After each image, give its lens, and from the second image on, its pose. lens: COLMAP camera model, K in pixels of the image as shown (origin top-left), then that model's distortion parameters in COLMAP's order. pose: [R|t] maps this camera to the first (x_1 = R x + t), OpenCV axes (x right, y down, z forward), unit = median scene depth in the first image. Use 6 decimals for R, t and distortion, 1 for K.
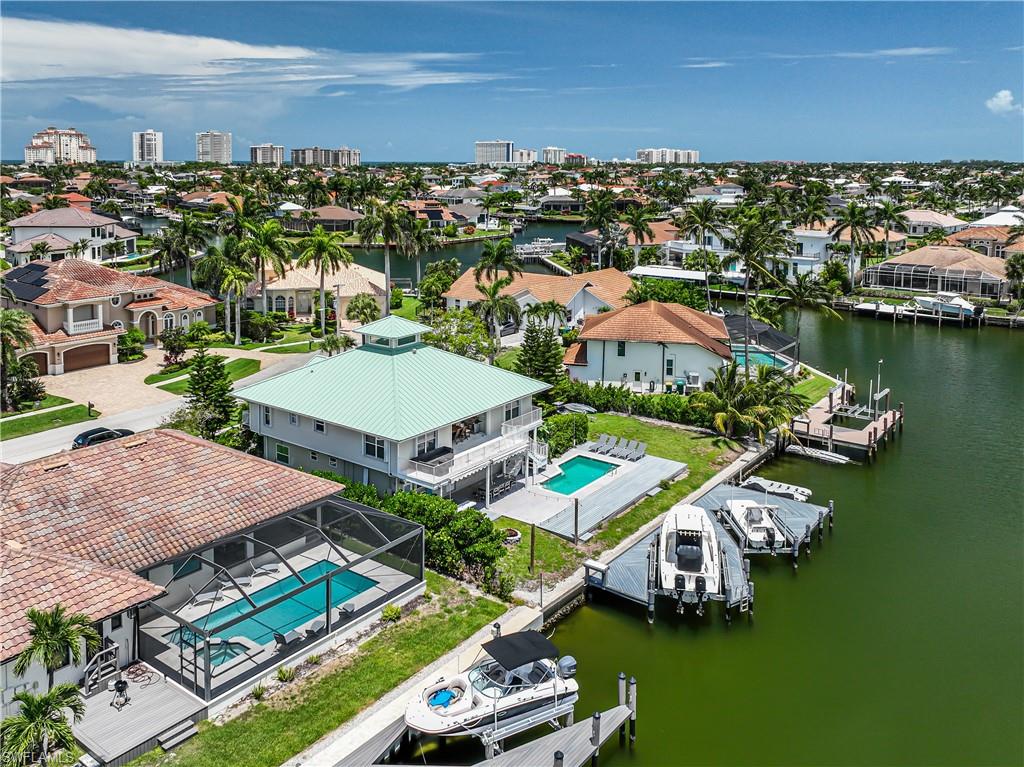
lens RADIAL K [[841.2, 0, 446.1], [0, 841.2, 466.4], [0, 0, 1]] dist [0.004859, -0.002131]
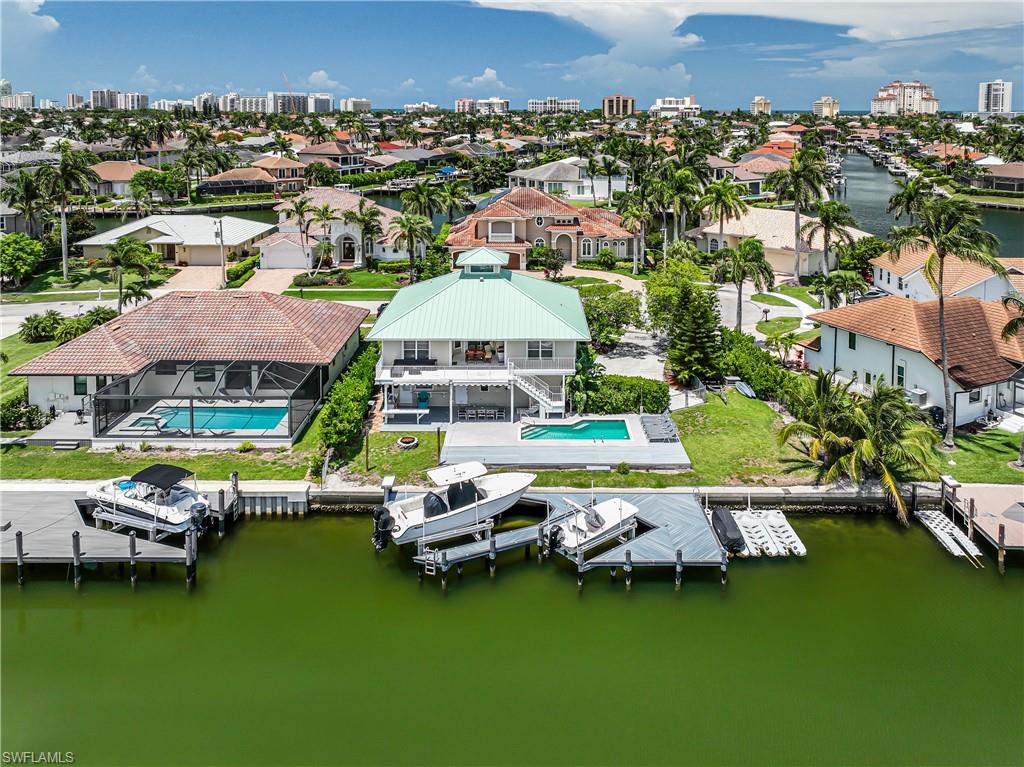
lens RADIAL K [[775.9, 0, 512.0], [0, 775.9, 383.5], [0, 0, 1]] dist [0.003854, 0.007669]
pose [[0.618111, 0.261487, -0.741325, 0.297064], [-0.270081, 0.956287, 0.112119, -0.048259], [0.738238, 0.130916, 0.661715, 0.129482]]
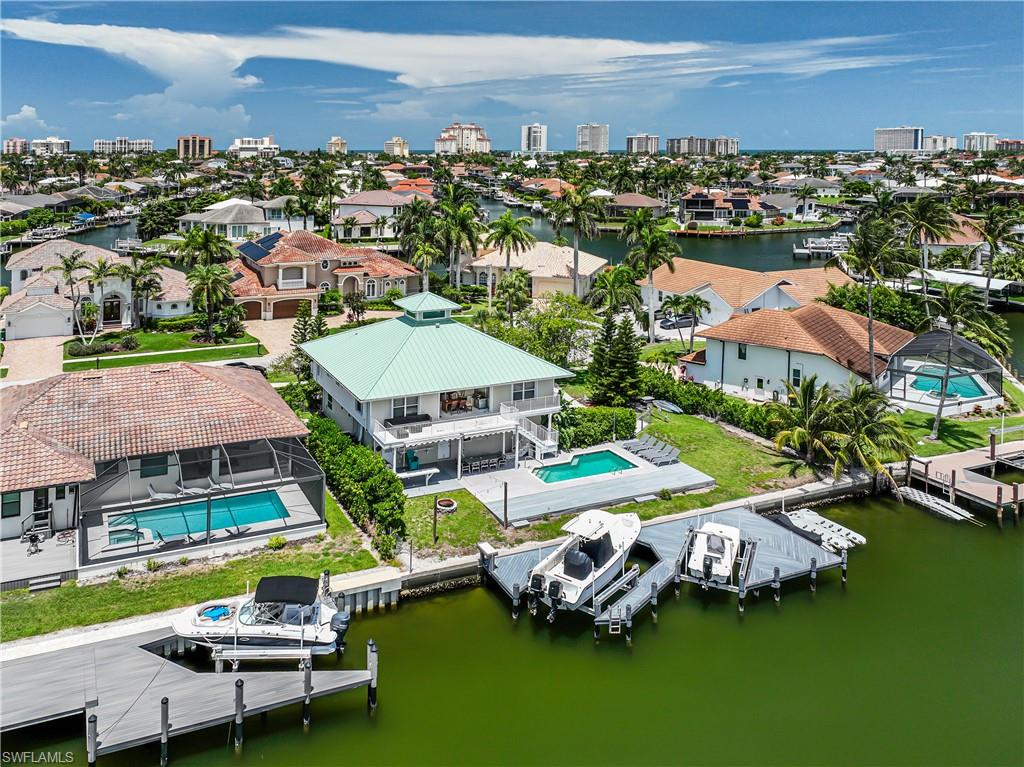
lens RADIAL K [[796.3, 0, 389.3], [0, 796.3, 385.9], [0, 0, 1]] dist [0.002400, 0.005076]
pose [[0.868579, 0.137223, -0.476173, 0.150529], [-0.165518, 0.986047, -0.017762, -0.011446], [0.467091, 0.094243, 0.879172, 0.026512]]
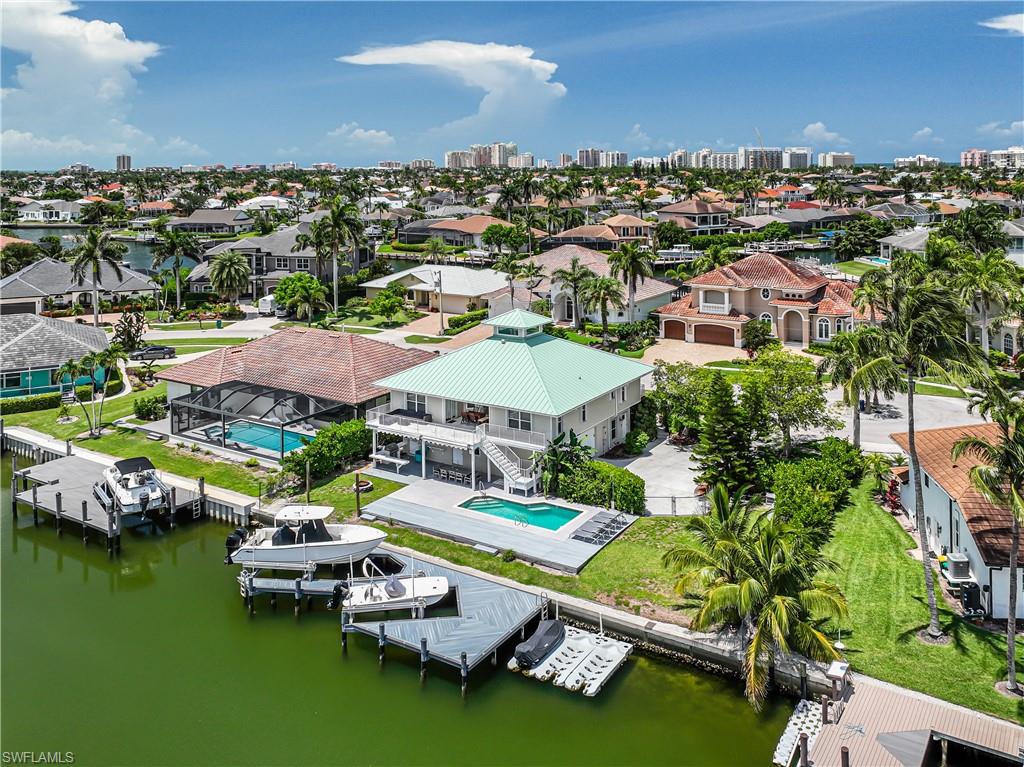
lens RADIAL K [[853.9, 0, 487.2], [0, 853.9, 406.9], [0, 0, 1]] dist [0.003471, 0.005697]
pose [[0.083776, 0.267328, -0.959957, 0.387968], [-0.333250, 0.915392, 0.225835, -0.111269], [0.939109, 0.300986, 0.165775, 0.301778]]
